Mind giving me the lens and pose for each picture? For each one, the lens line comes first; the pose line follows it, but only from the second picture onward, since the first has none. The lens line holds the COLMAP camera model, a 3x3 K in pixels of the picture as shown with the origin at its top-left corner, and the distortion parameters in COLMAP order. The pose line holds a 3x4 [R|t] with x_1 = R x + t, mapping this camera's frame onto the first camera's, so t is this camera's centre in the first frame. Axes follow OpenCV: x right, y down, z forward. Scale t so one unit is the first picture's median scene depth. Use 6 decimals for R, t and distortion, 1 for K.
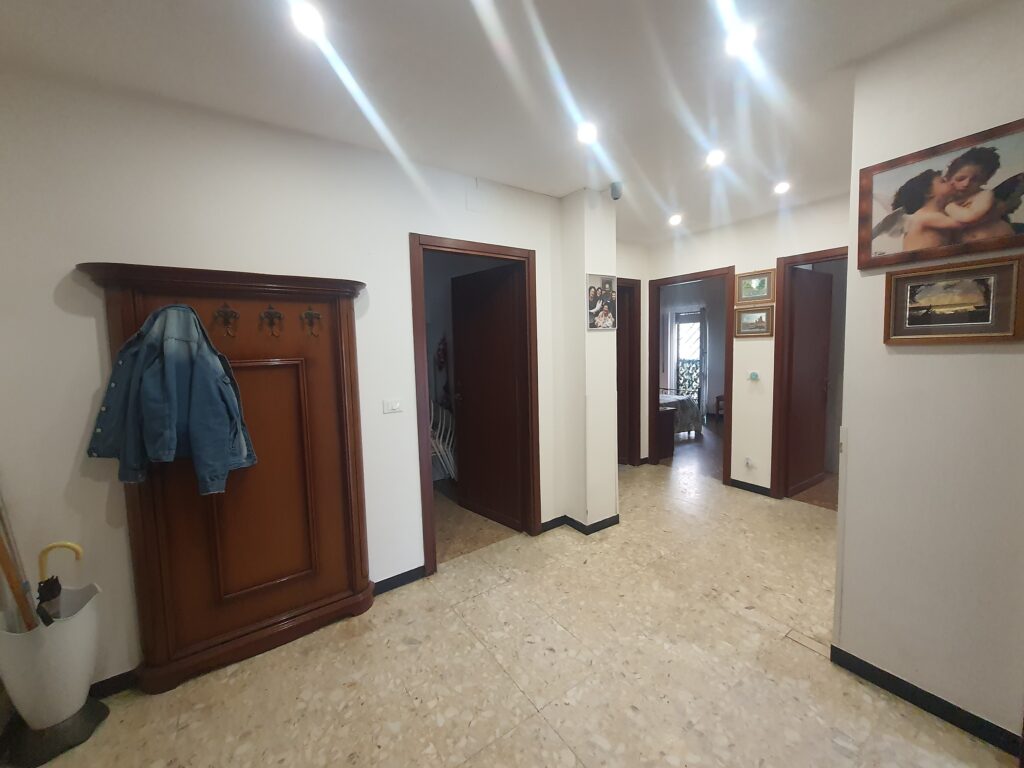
lens RADIAL K [[397.0, 0, 508.7], [0, 397.0, 377.1], [0, 0, 1]] dist [0.001876, -0.000352]
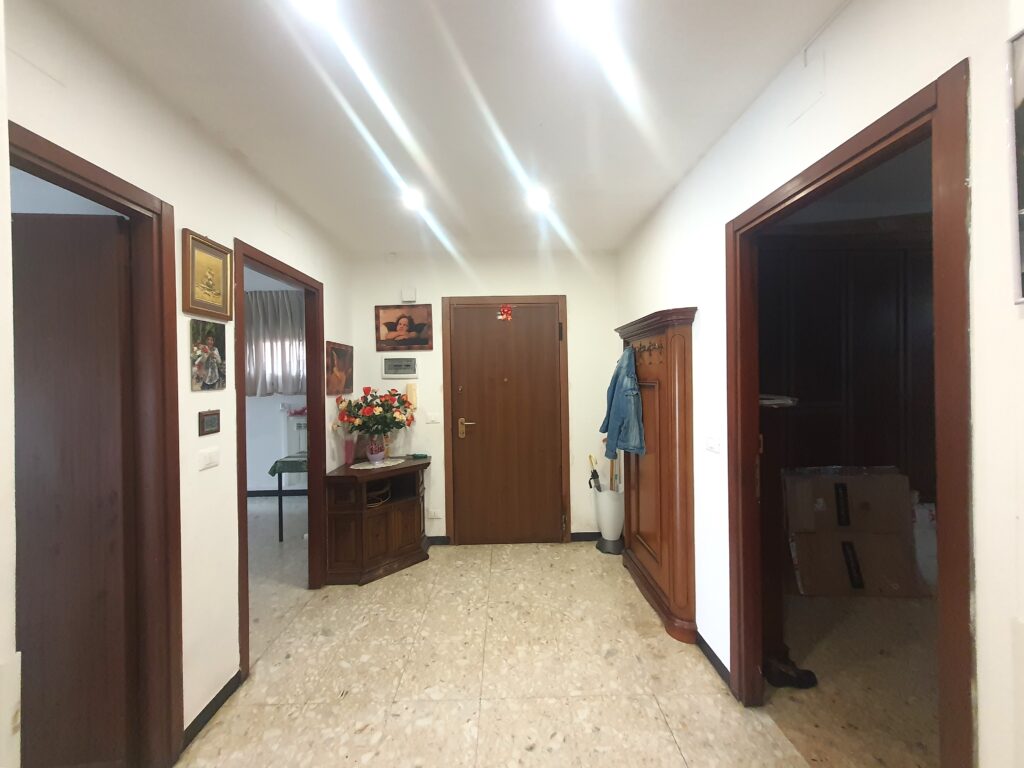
lens RADIAL K [[397.0, 0, 508.7], [0, 397.0, 377.1], [0, 0, 1]] dist [0.001876, -0.000352]
pose [[-0.549609, 0.037769, -0.834568, 0.748519], [-0.035092, 0.997052, 0.068232, -0.126361], [0.834684, 0.066788, -0.546664, 1.290102]]
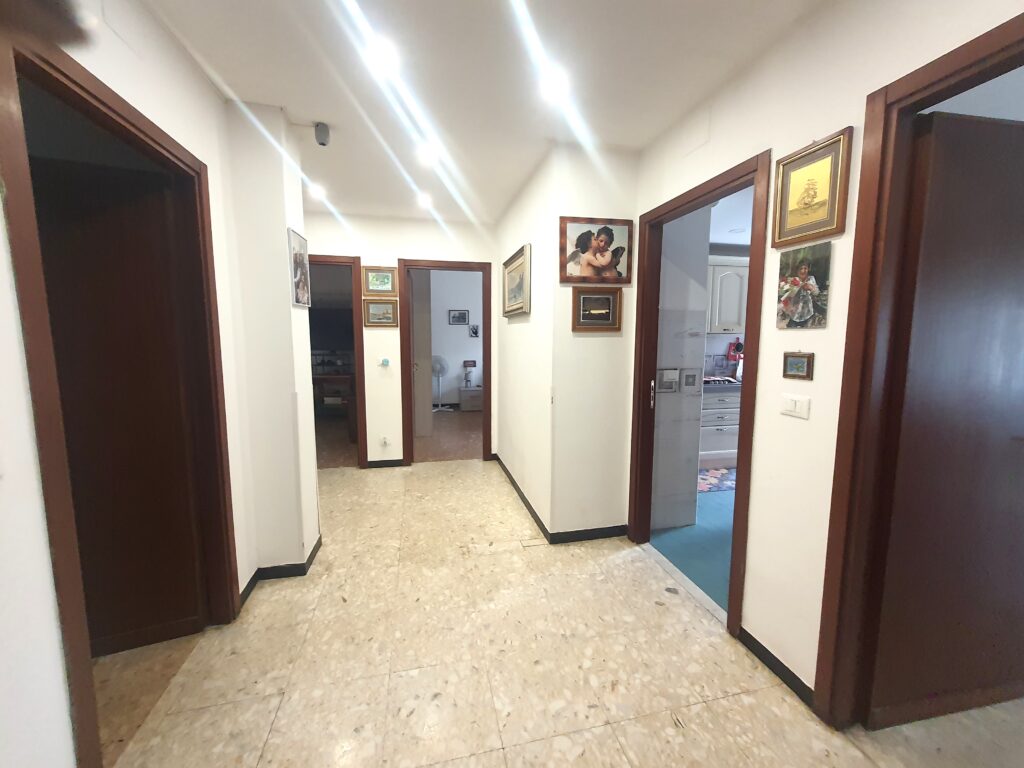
lens RADIAL K [[397.0, 0, 508.7], [0, 397.0, 377.1], [0, 0, 1]] dist [0.001876, -0.000352]
pose [[0.364247, -0.070241, 0.928650, -0.518469], [0.060463, 0.996832, 0.051683, 0.003733], [-0.929338, 0.037324, 0.367339, 0.512931]]
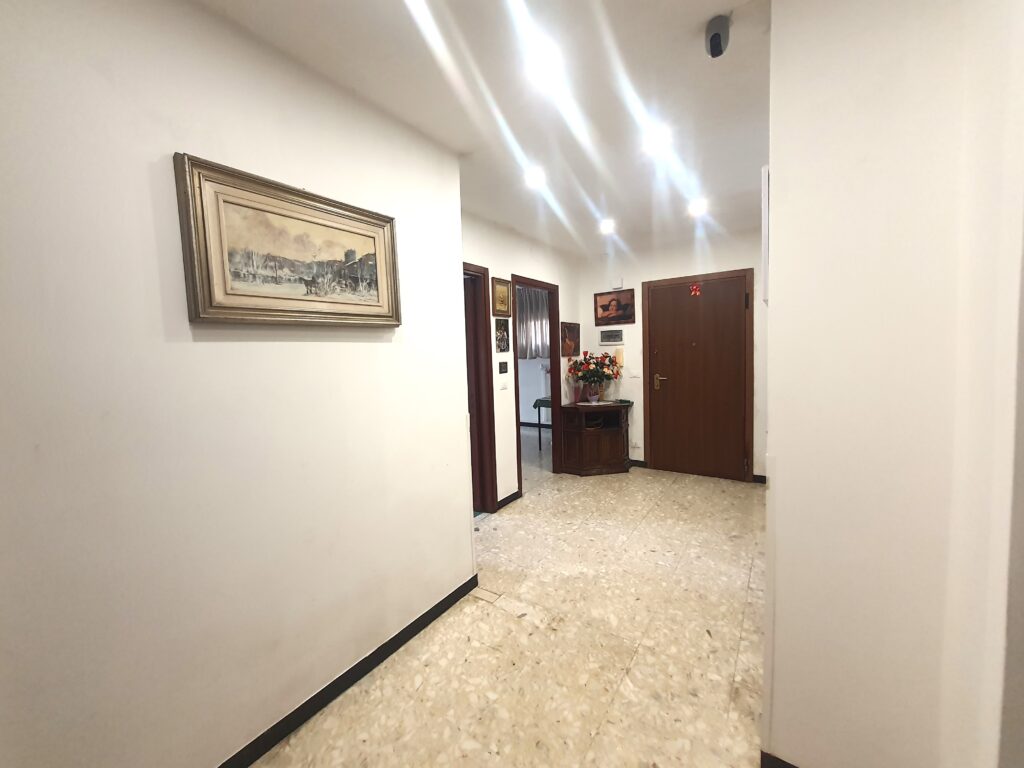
lens RADIAL K [[397.0, 0, 508.7], [0, 397.0, 377.1], [0, 0, 1]] dist [0.001876, -0.000352]
pose [[-0.931691, 0.083299, -0.353572, 1.011027], [0.031702, 0.988284, 0.149294, -0.172204], [0.361865, 0.127887, -0.923417, 1.969073]]
